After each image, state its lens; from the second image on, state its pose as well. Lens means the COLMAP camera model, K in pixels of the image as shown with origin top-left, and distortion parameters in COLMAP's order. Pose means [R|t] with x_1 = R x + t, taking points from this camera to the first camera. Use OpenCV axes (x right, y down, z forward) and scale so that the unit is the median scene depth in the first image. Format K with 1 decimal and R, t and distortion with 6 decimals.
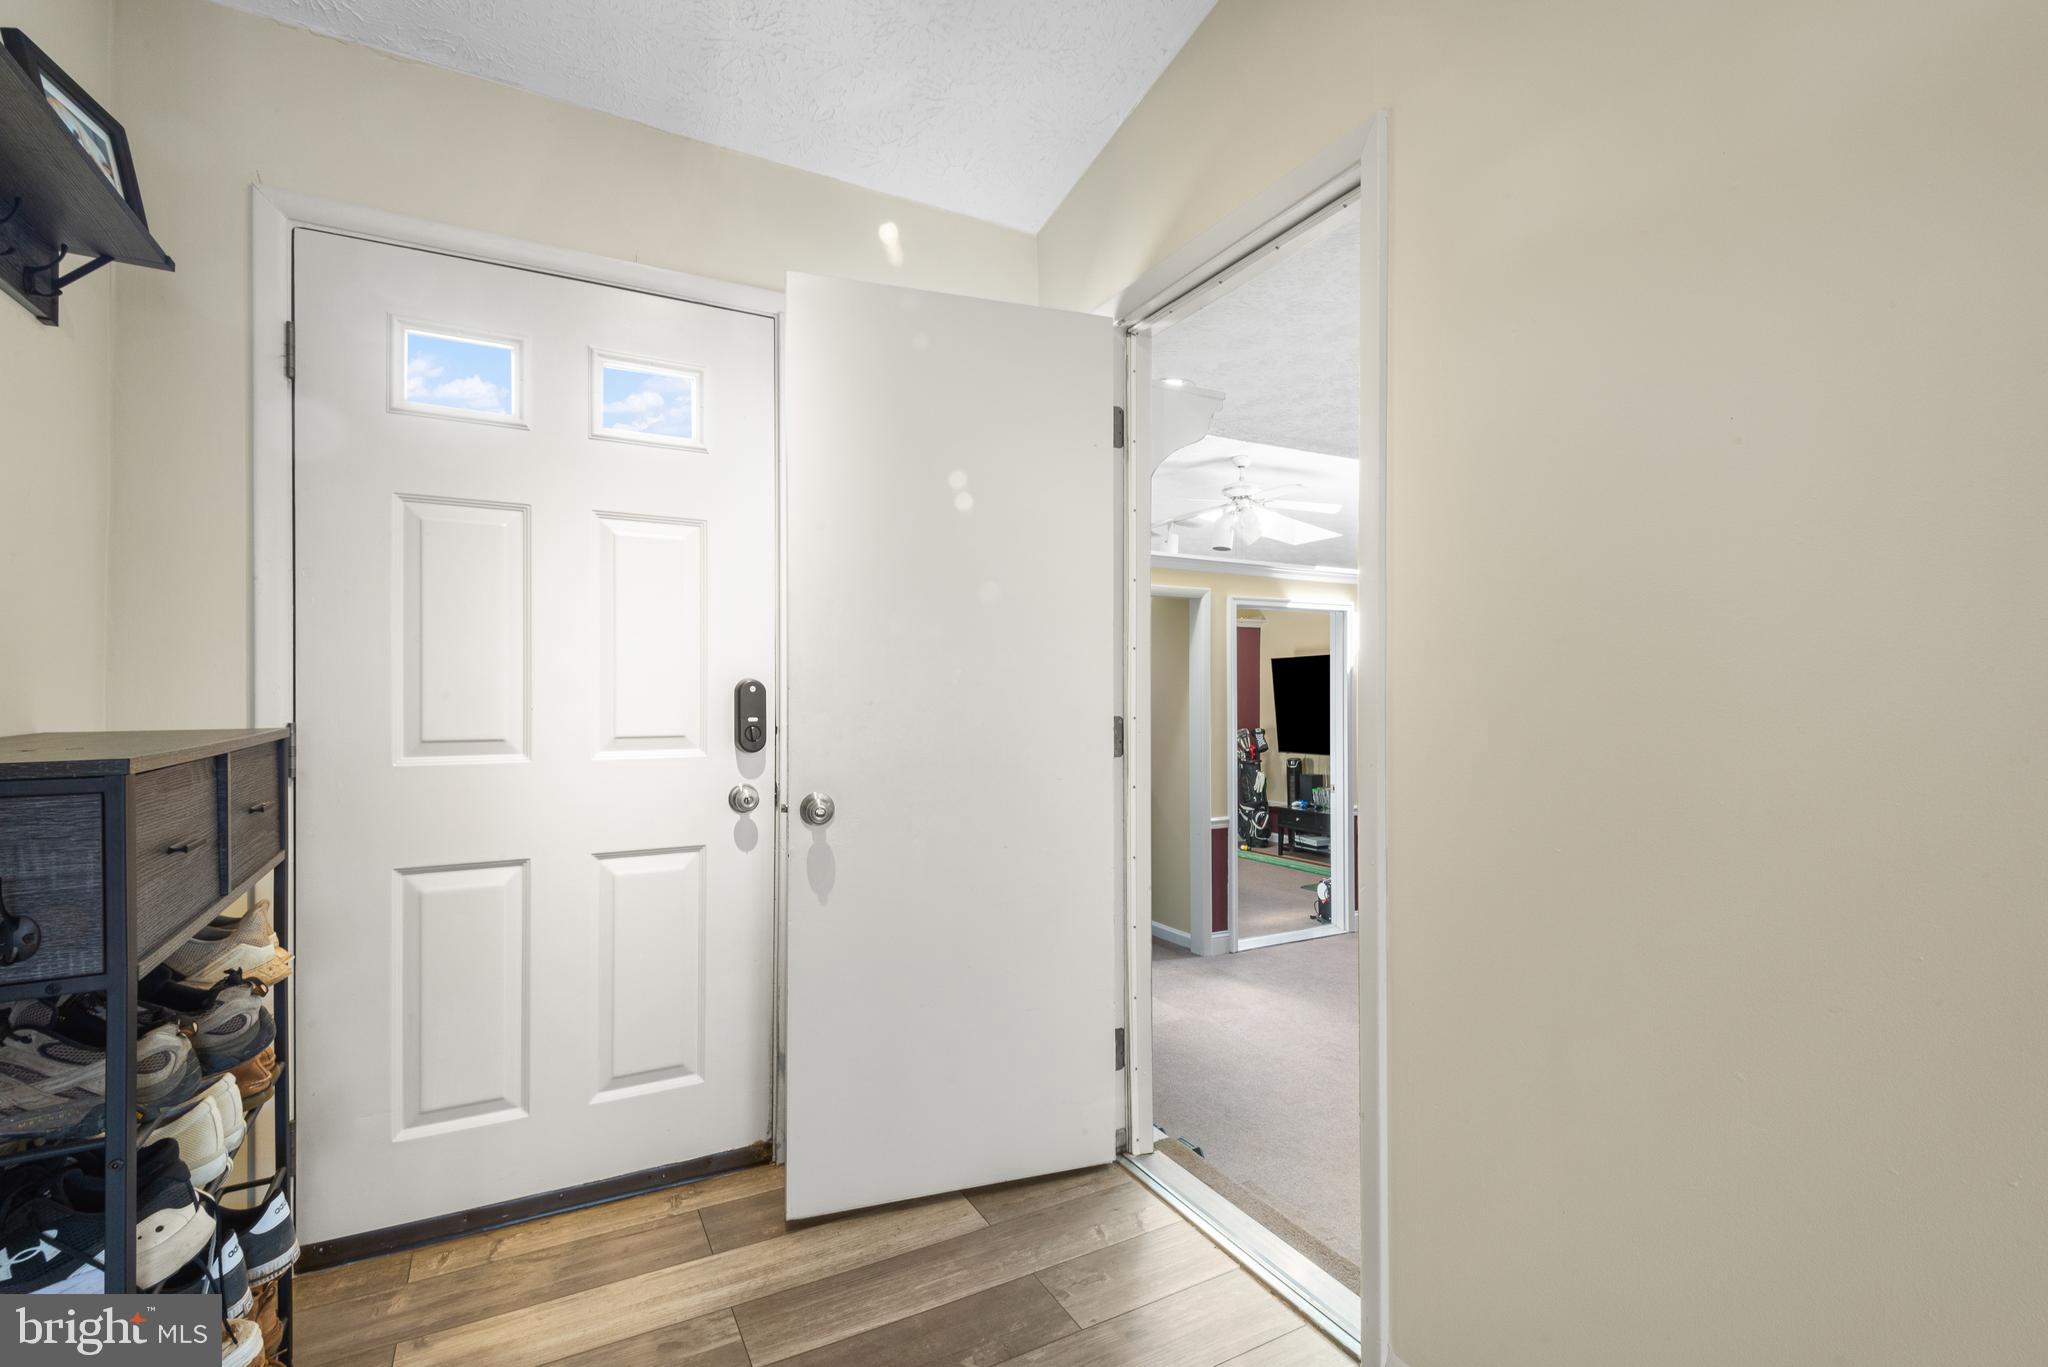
lens RADIAL K [[926.6, 0, 1004.5], [0, 926.6, 690.6], [0, 0, 1]] dist [0.002622, -0.000151]
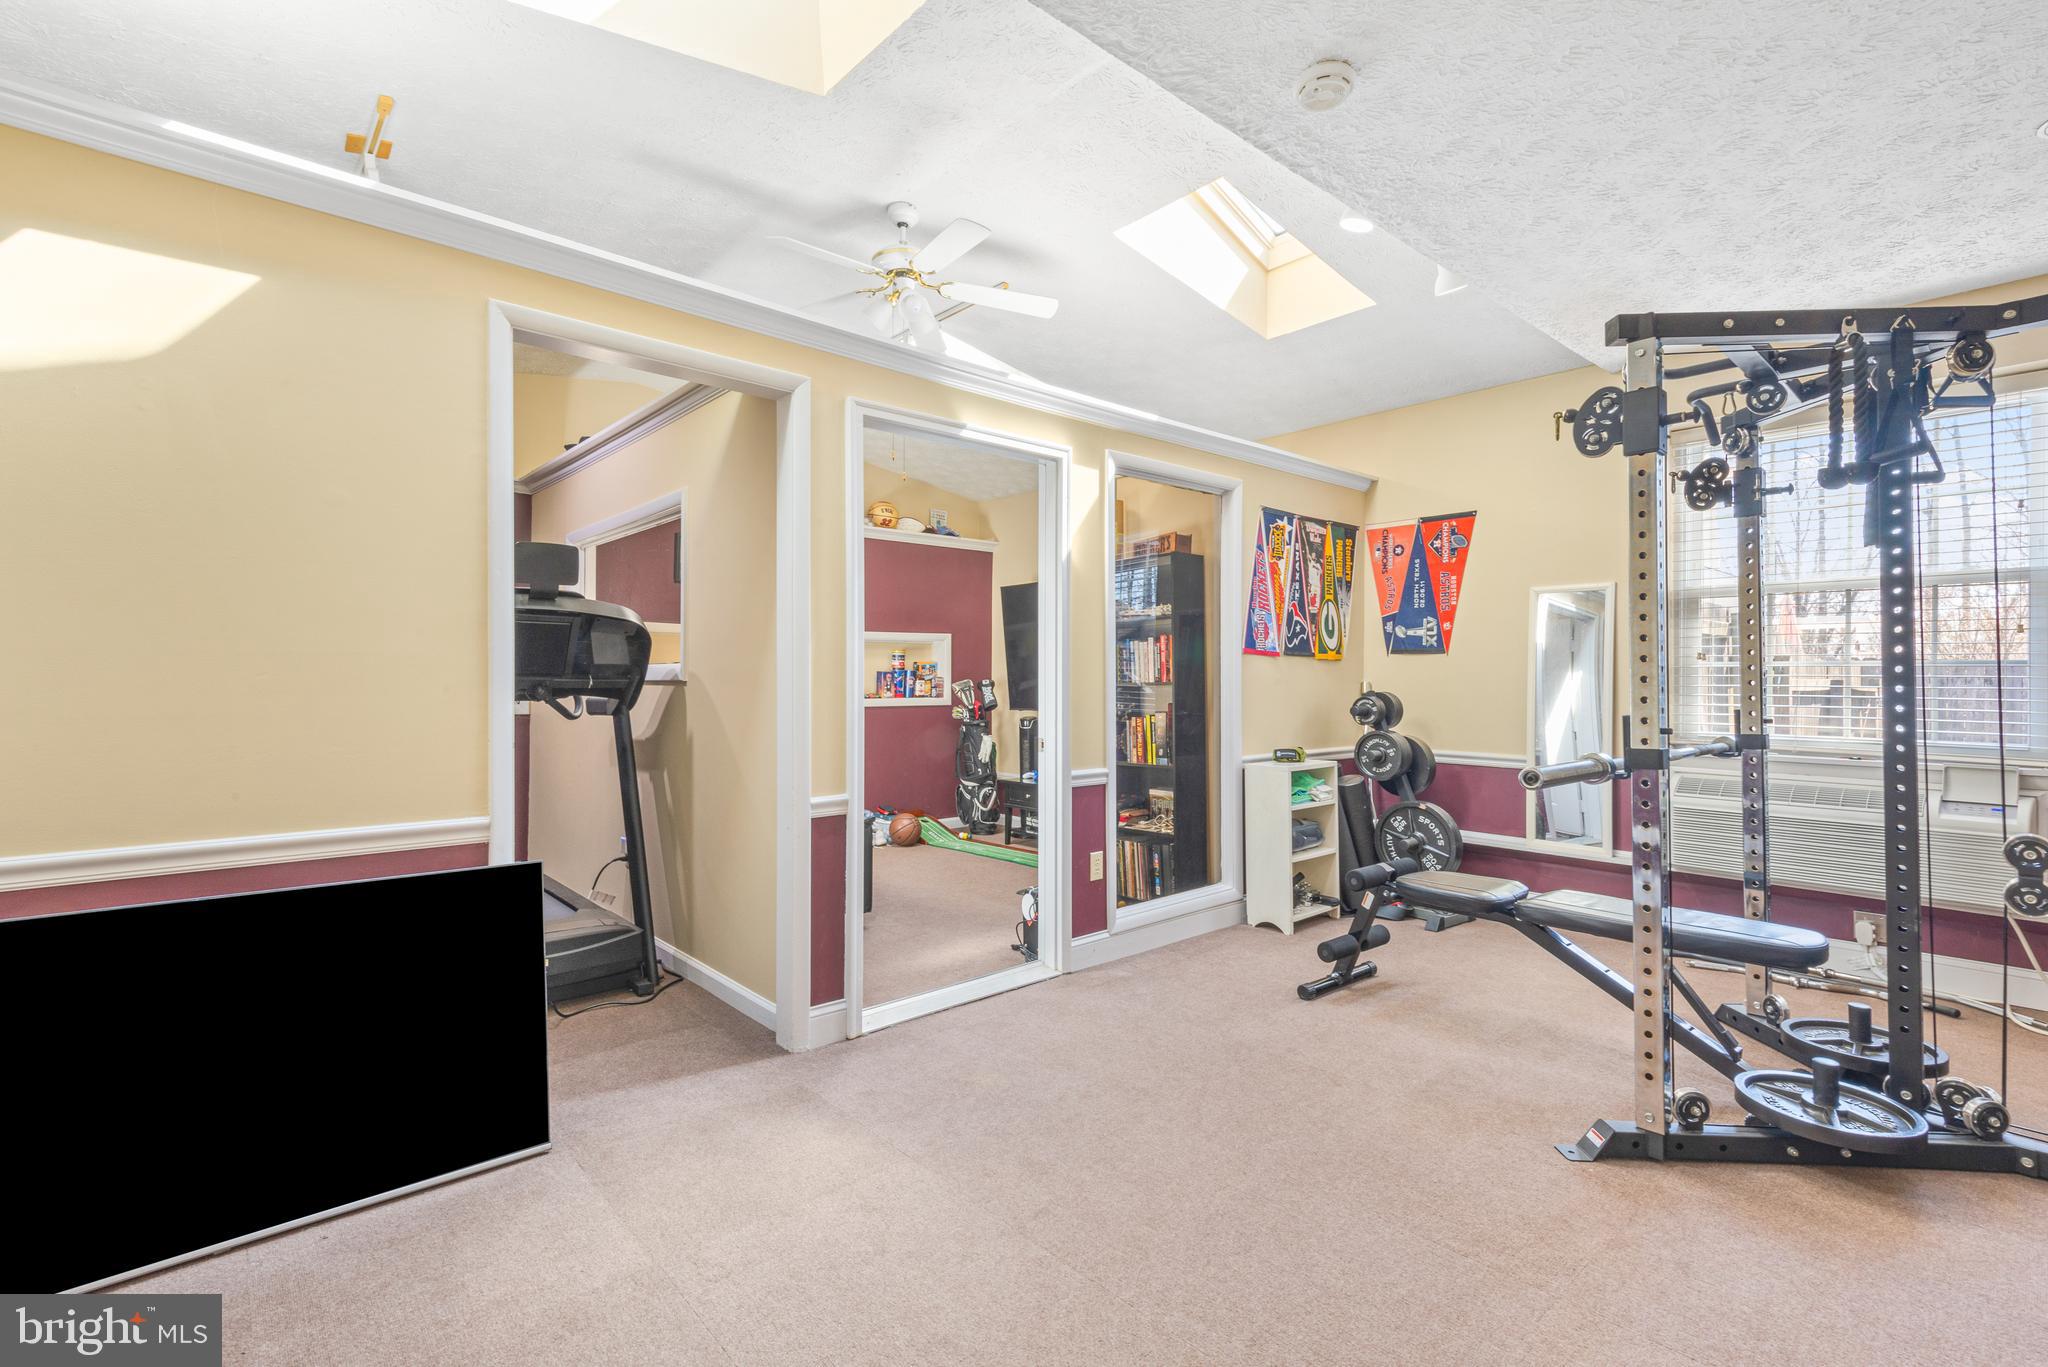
lens RADIAL K [[926.6, 0, 1032.1], [0, 926.6, 677.3], [0, 0, 1]] dist [0.002622, -0.000151]
pose [[0.968562, 0.003438, 0.248748, 0.125214], [-0.004543, 0.999982, 0.003868, 0.037514], [-0.248730, -0.004877, 0.968561, 0.256912]]
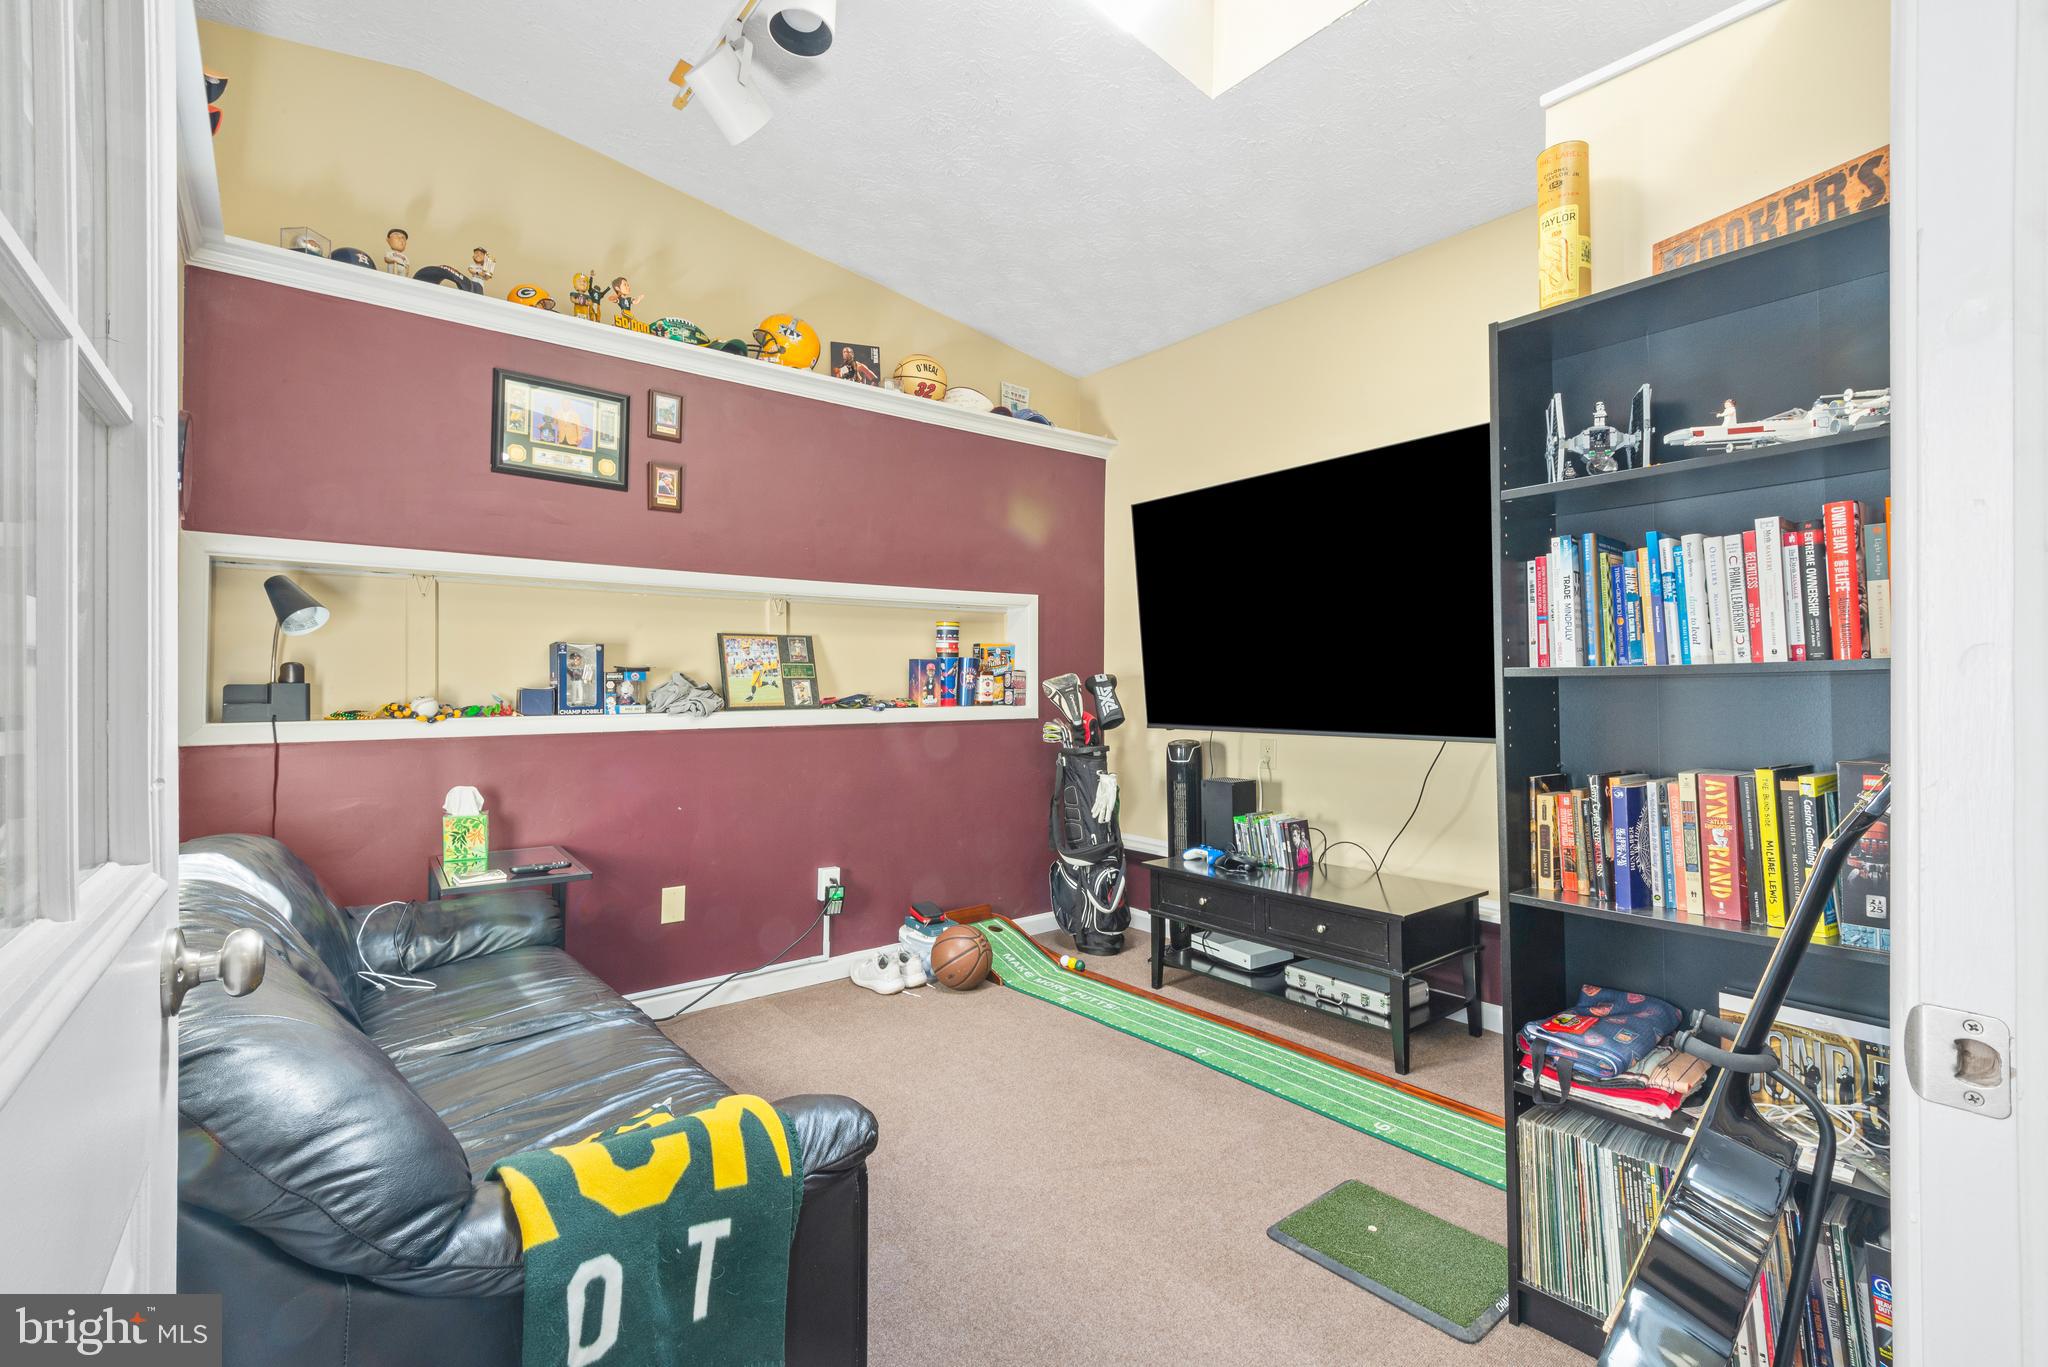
lens RADIAL K [[926.6, 0, 1020.7], [0, 926.6, 680.7], [0, 0, 1]] dist [0.002622, -0.000151]
pose [[0.981954, 0.001678, 0.189110, 0.161618], [-0.002530, 0.999988, 0.004264, 0.044340], [-0.189101, -0.004665, 0.981947, 0.607093]]
